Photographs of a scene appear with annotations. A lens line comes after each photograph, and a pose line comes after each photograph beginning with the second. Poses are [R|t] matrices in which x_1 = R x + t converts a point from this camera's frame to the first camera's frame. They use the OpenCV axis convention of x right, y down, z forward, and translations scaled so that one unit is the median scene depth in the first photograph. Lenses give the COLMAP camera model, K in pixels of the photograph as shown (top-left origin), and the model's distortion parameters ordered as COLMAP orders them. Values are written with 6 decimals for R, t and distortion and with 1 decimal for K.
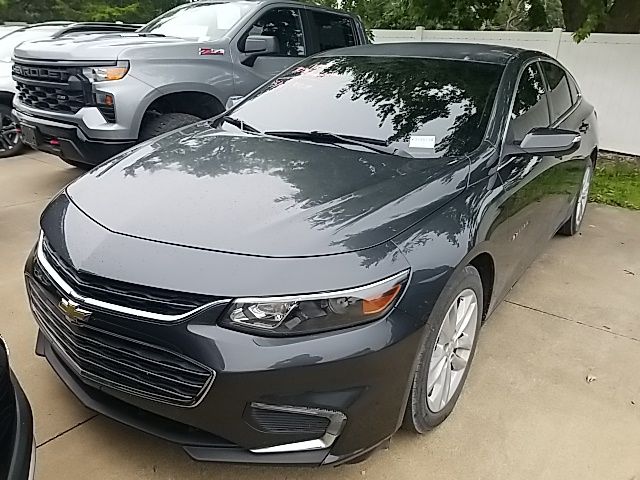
lens RADIAL K [[460.1, 0, 295.8], [0, 460.1, 240.0], [0, 0, 1]] dist [0.003525, -0.012132]
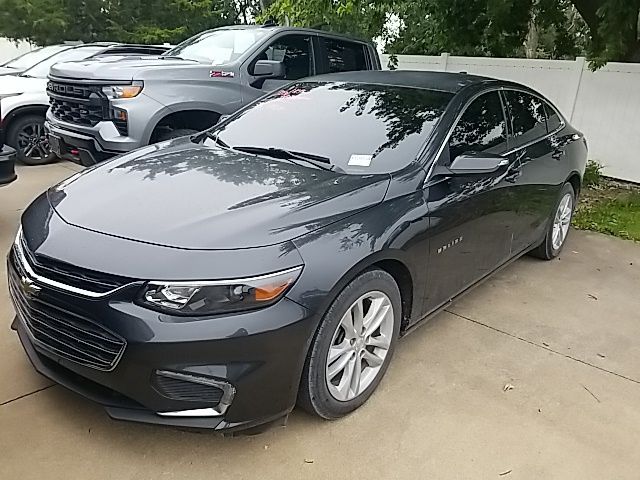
lens RADIAL K [[460.1, 0, 295.8], [0, 460.1, 240.0], [0, 0, 1]] dist [0.003525, -0.012132]
pose [[0.995446, 0.050315, -0.080967, 0.134562], [-0.053654, 0.997774, -0.039606, 0.018880], [0.078794, 0.043770, 0.995930, -0.065092]]
